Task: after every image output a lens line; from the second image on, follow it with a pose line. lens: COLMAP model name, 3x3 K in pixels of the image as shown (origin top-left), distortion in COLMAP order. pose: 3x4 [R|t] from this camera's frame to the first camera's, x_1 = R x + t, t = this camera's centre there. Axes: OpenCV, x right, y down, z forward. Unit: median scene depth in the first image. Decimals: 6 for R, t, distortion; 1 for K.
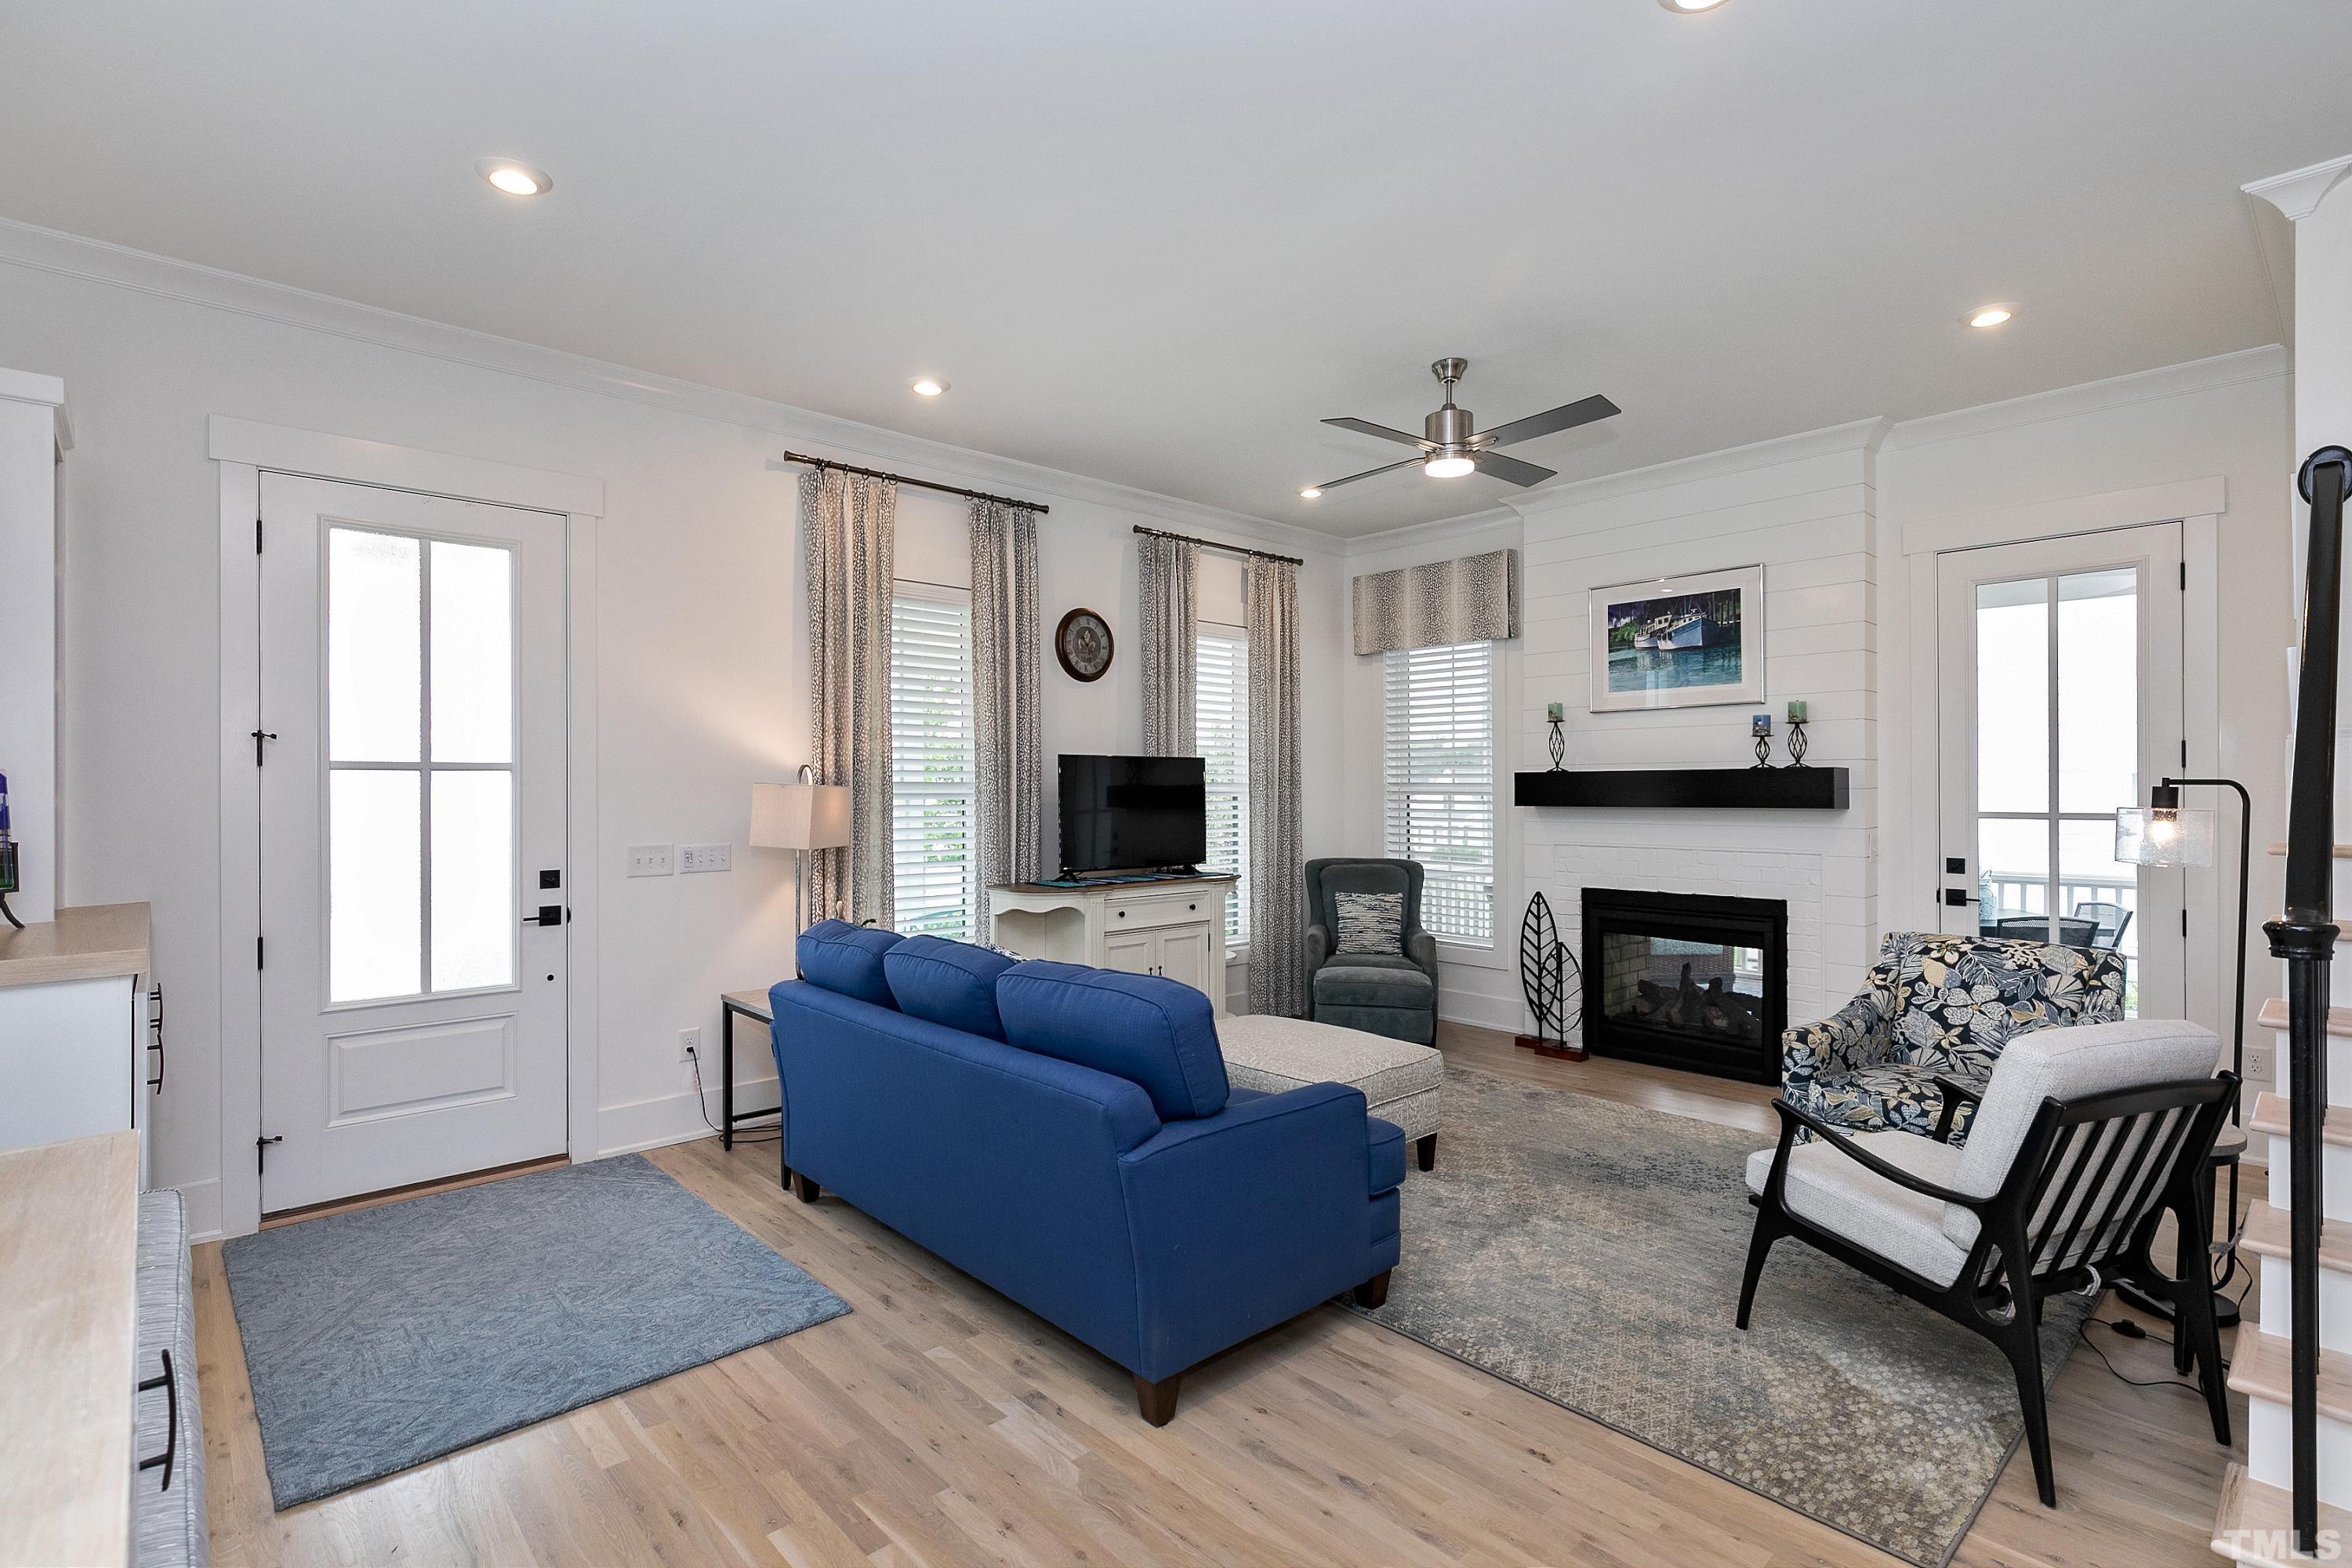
lens RADIAL K [[1106.3, 0, 1155.3], [0, 1106.3, 788.7], [0, 0, 1]] dist [0.033062, -0.031794]
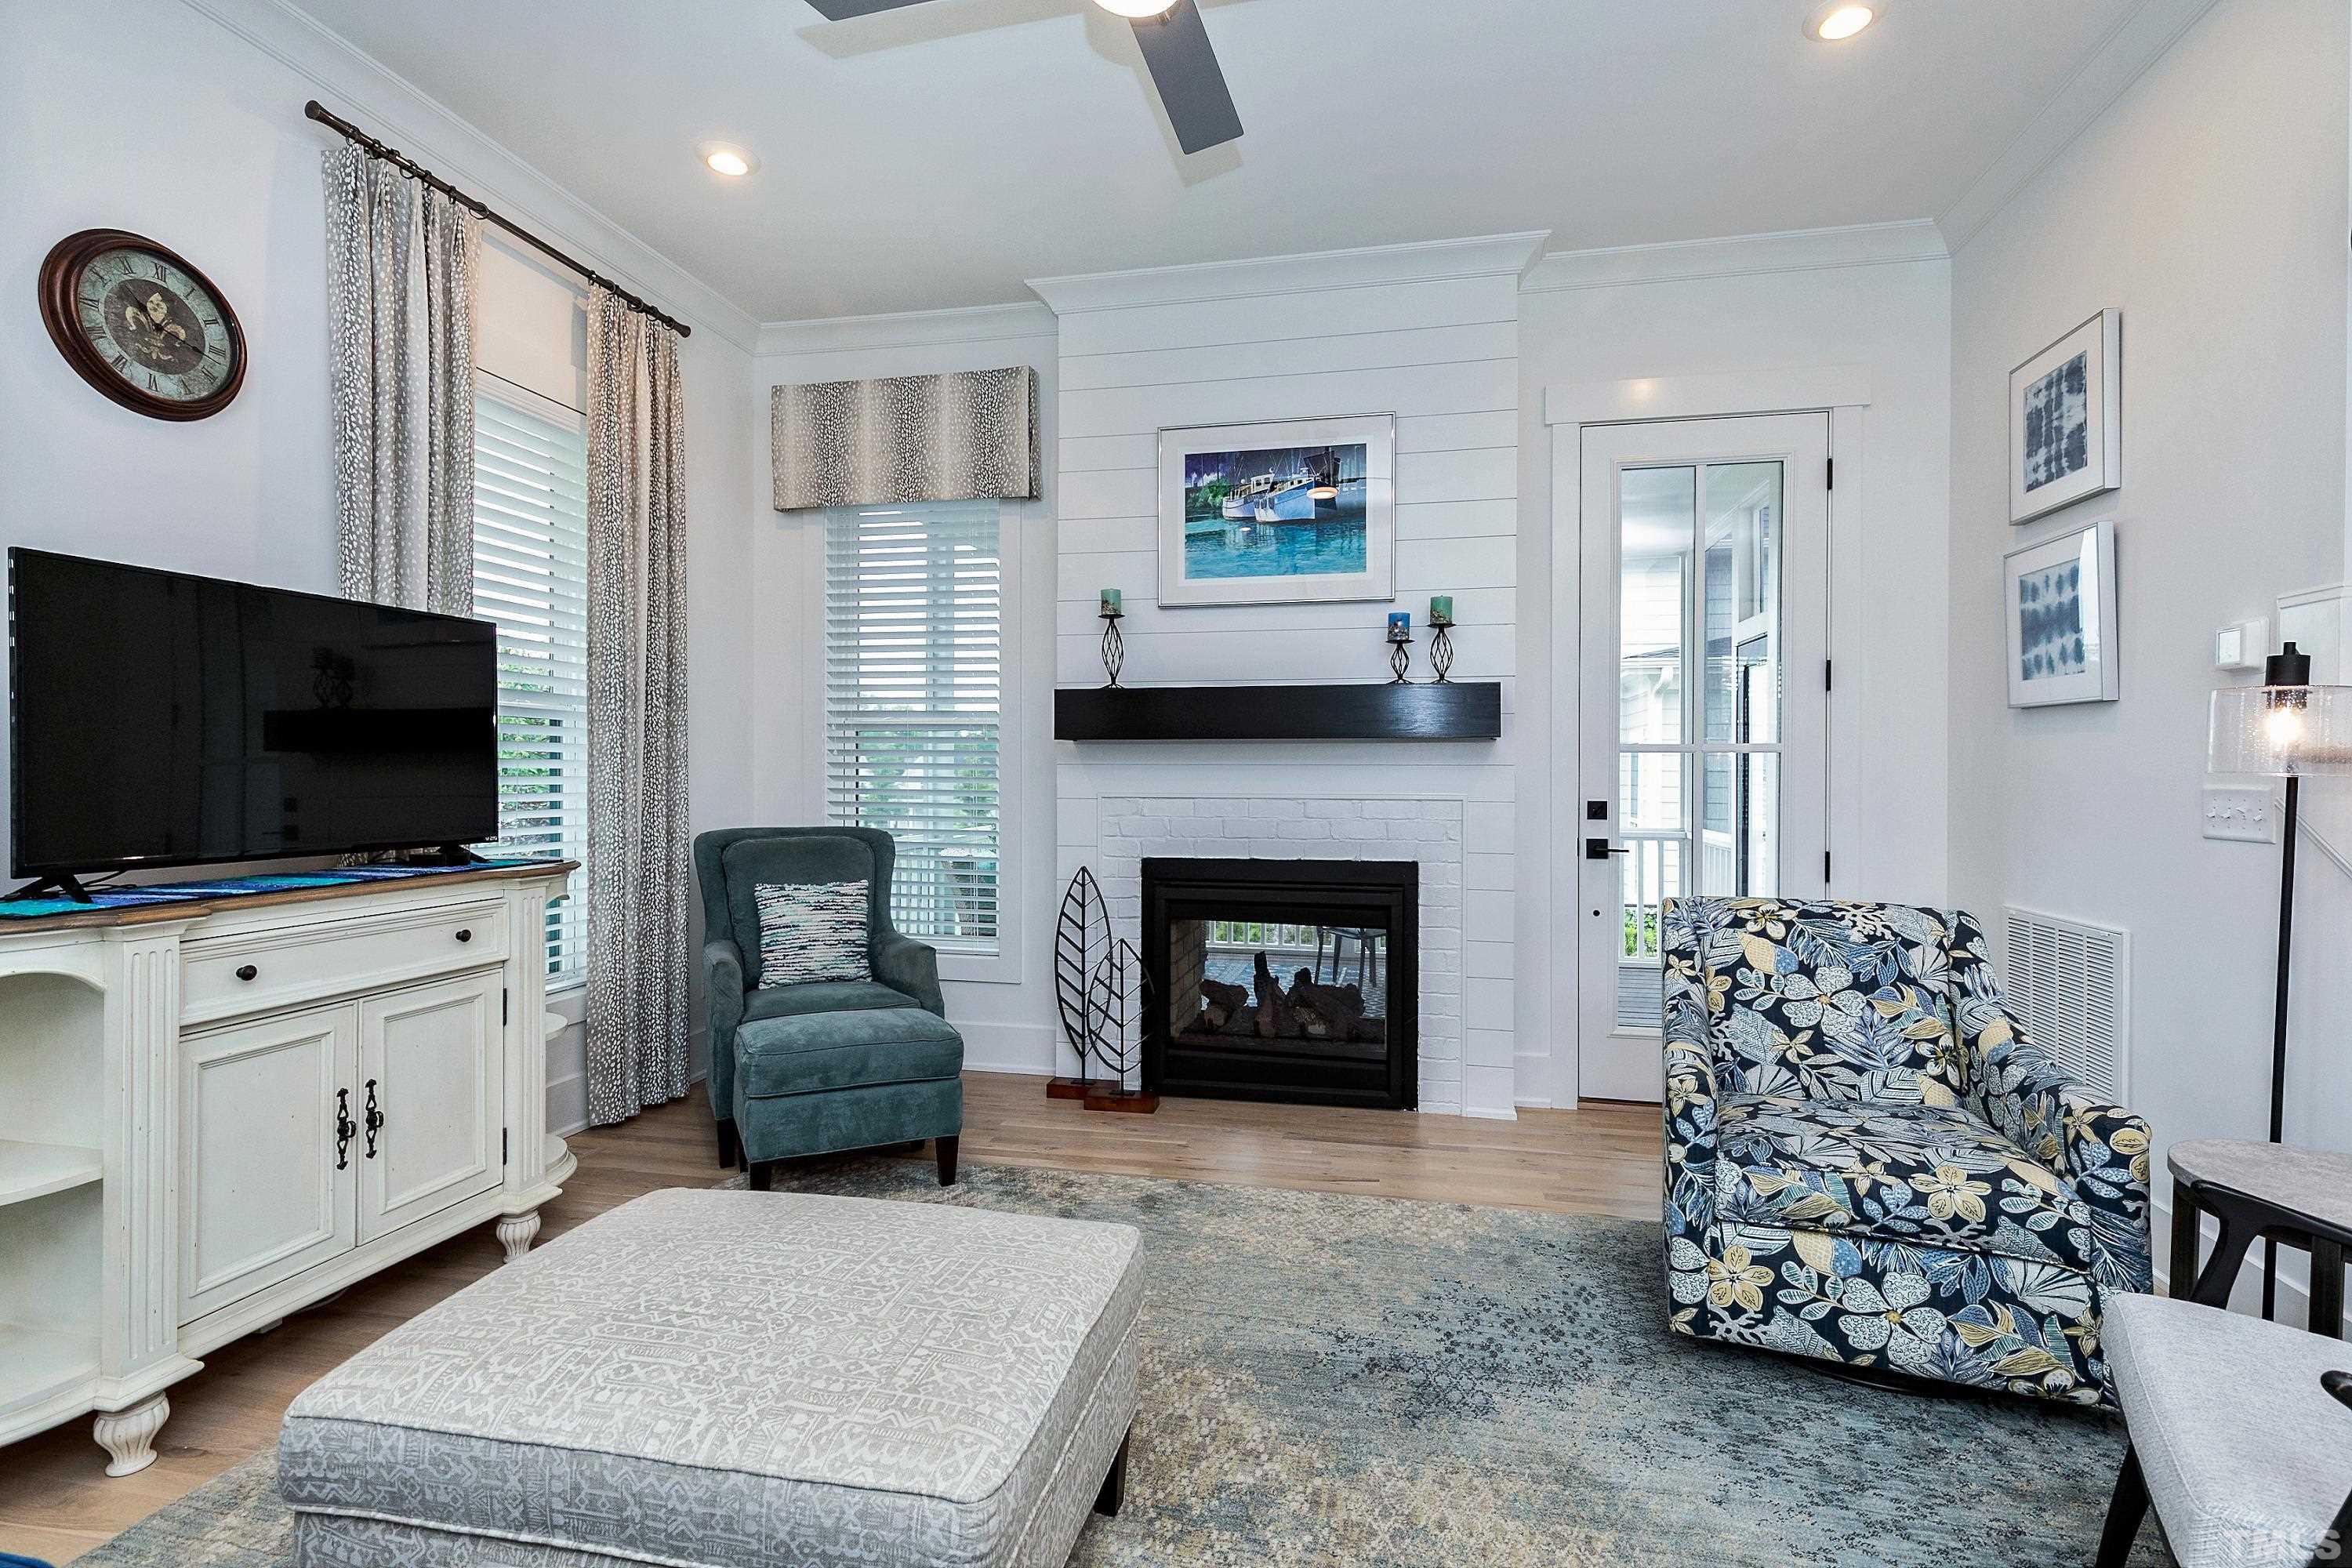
lens RADIAL K [[1038.7, 0, 1184.1], [0, 1038.7, 779.2], [0, 0, 1]] dist [0.003854, 0.000614]
pose [[0.799151, 0.004170, 0.601116, 0.012570], [-0.007733, 0.999965, 0.003343, 0.038213], [-0.601081, -0.007320, 0.799155, 0.475815]]
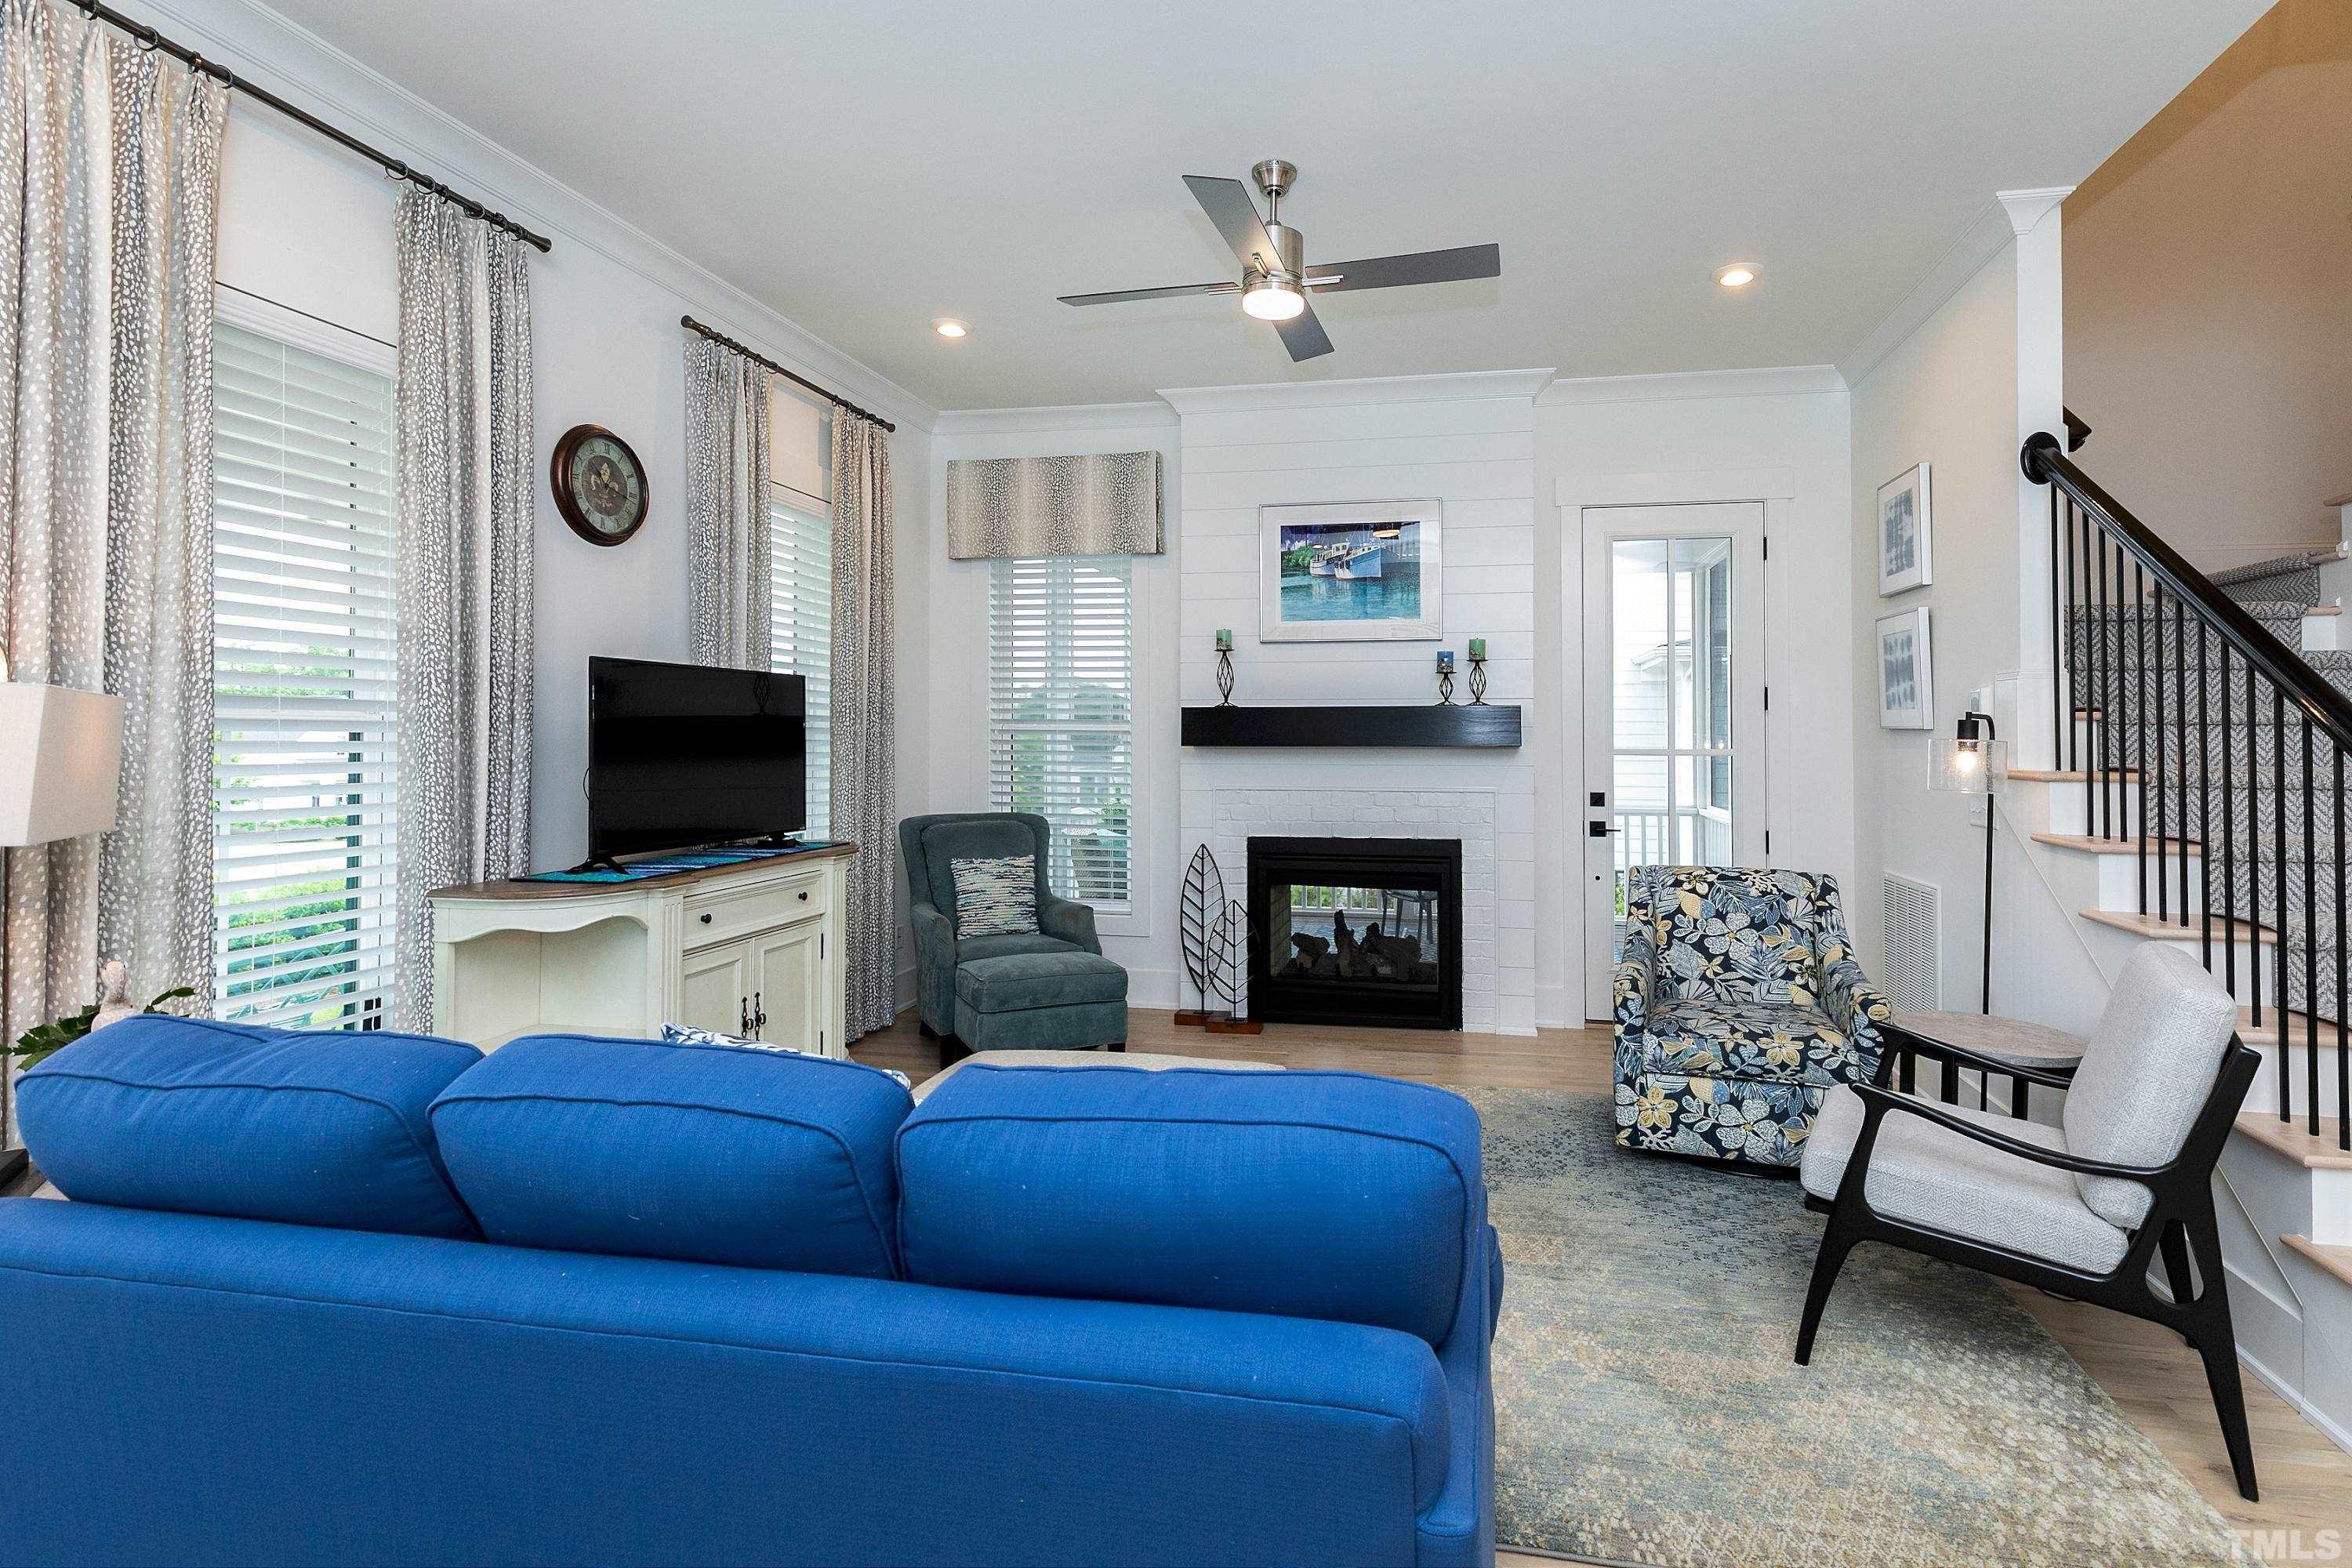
lens RADIAL K [[1083.0, 0, 1253.2], [0, 1083.0, 721.6], [0, 0, 1]] dist [0.003884, 0.000458]
pose [[0.789744, 0.014494, 0.613265, -0.154205], [-0.004891, 0.999838, -0.017333, 0.011452], [-0.613417, 0.010689, 0.789687, 0.314963]]
